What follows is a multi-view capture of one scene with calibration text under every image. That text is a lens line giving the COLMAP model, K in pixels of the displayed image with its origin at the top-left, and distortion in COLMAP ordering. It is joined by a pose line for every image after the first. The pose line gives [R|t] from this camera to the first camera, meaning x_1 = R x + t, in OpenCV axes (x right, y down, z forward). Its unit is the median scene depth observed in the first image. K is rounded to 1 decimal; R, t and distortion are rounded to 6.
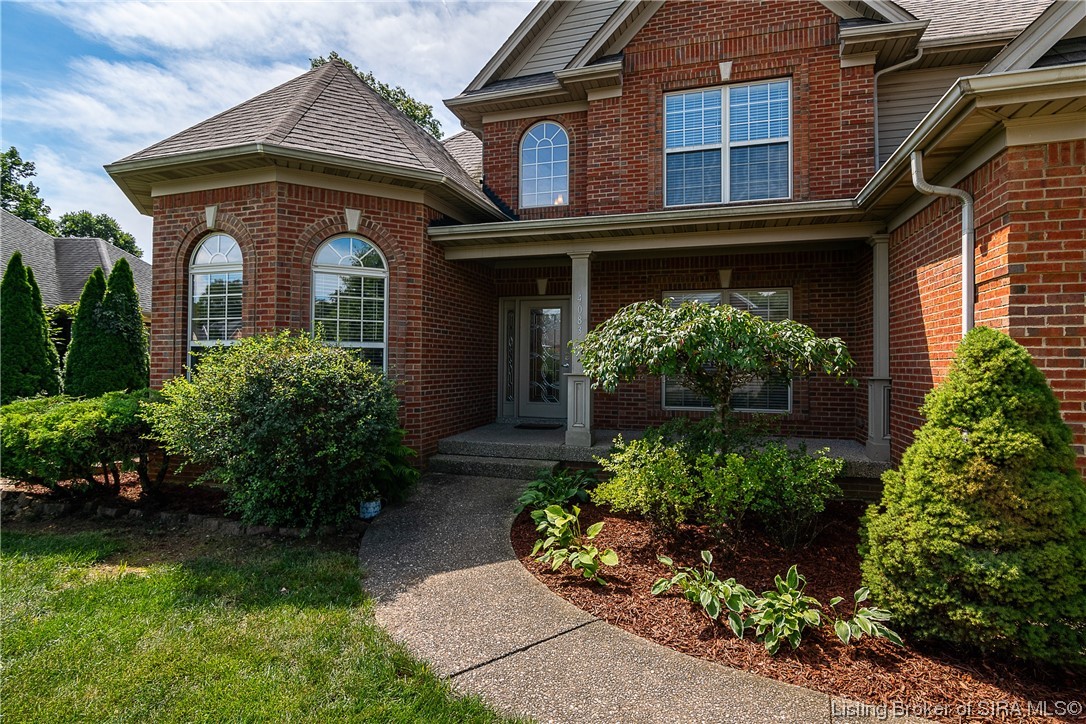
lens RADIAL K [[555.1, 0, 543.8], [0, 555.1, 356.9], [0, 0, 1]] dist [-0.006602, -0.000211]
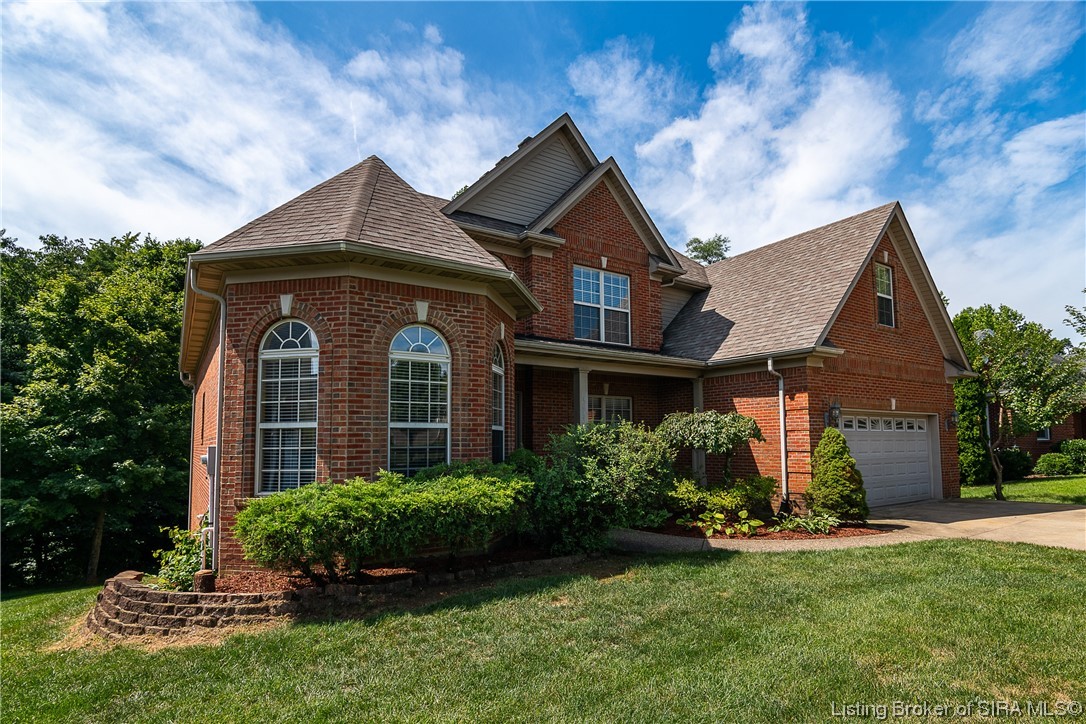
lens RADIAL K [[595.9, 0, 541.9], [0, 595.9, 408.3], [0, 0, 1]] dist [-0.018835, 0.003140]
pose [[0.623014, 0.037269, 0.781322, -1.287942], [0.002889, 0.998748, -0.049944, 0.001276], [-0.782205, 0.033373, 0.622126, 0.074368]]
